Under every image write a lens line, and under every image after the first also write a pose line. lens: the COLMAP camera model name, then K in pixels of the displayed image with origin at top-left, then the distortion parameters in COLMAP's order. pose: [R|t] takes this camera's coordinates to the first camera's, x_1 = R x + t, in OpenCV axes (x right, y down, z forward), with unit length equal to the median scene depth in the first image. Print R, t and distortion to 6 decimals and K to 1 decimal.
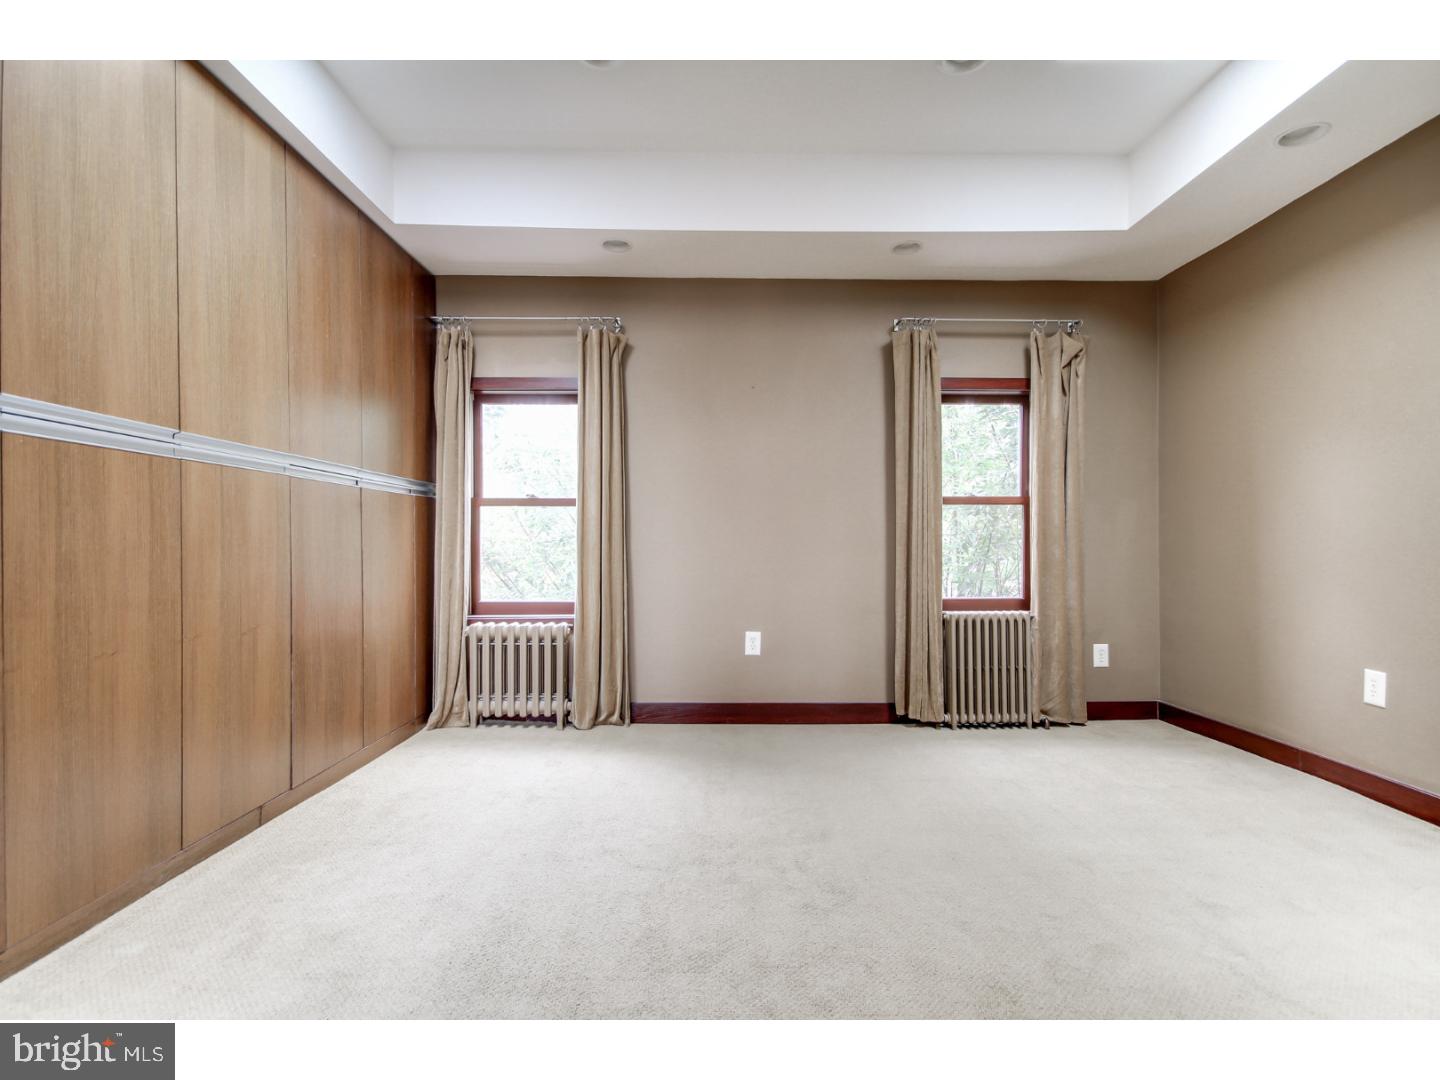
lens RADIAL K [[682.5, 0, 728.1], [0, 682.5, 546.1], [0, 0, 1]] dist [0.001009, -0.000215]
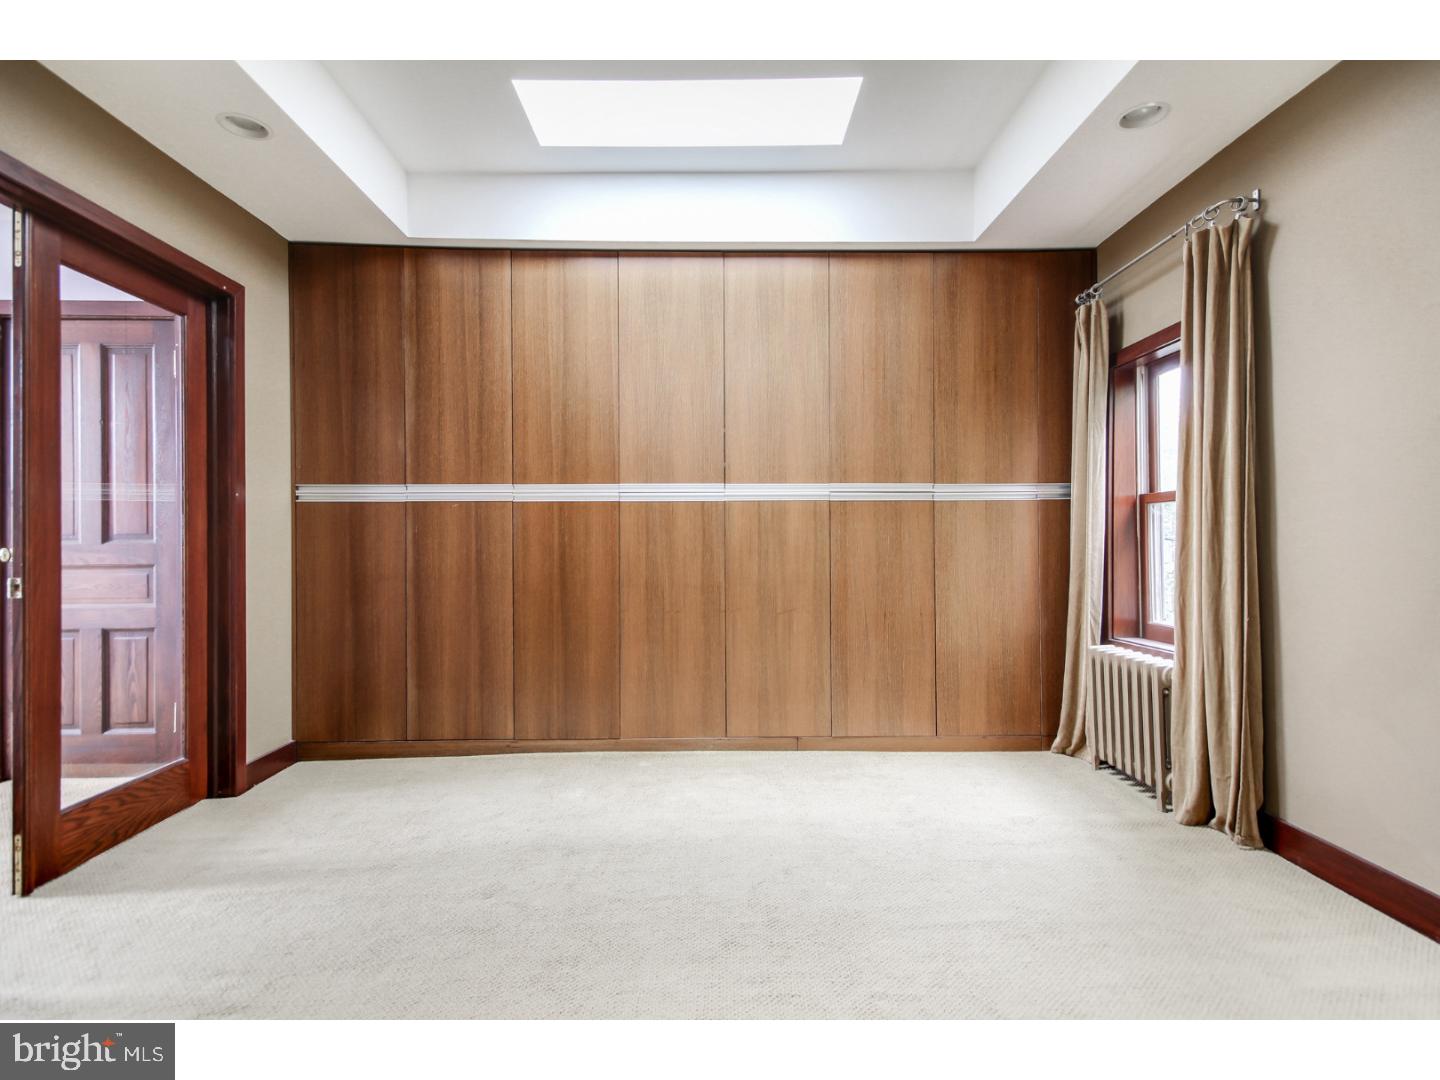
lens RADIAL K [[682.5, 0, 728.1], [0, 682.5, 546.1], [0, 0, 1]] dist [0.001009, -0.000215]
pose [[0.021296, -0.003422, -0.999767, 0.872757], [0.001317, 0.999993, -0.003394, -0.013078], [0.999772, -0.001244, 0.021300, 0.987799]]
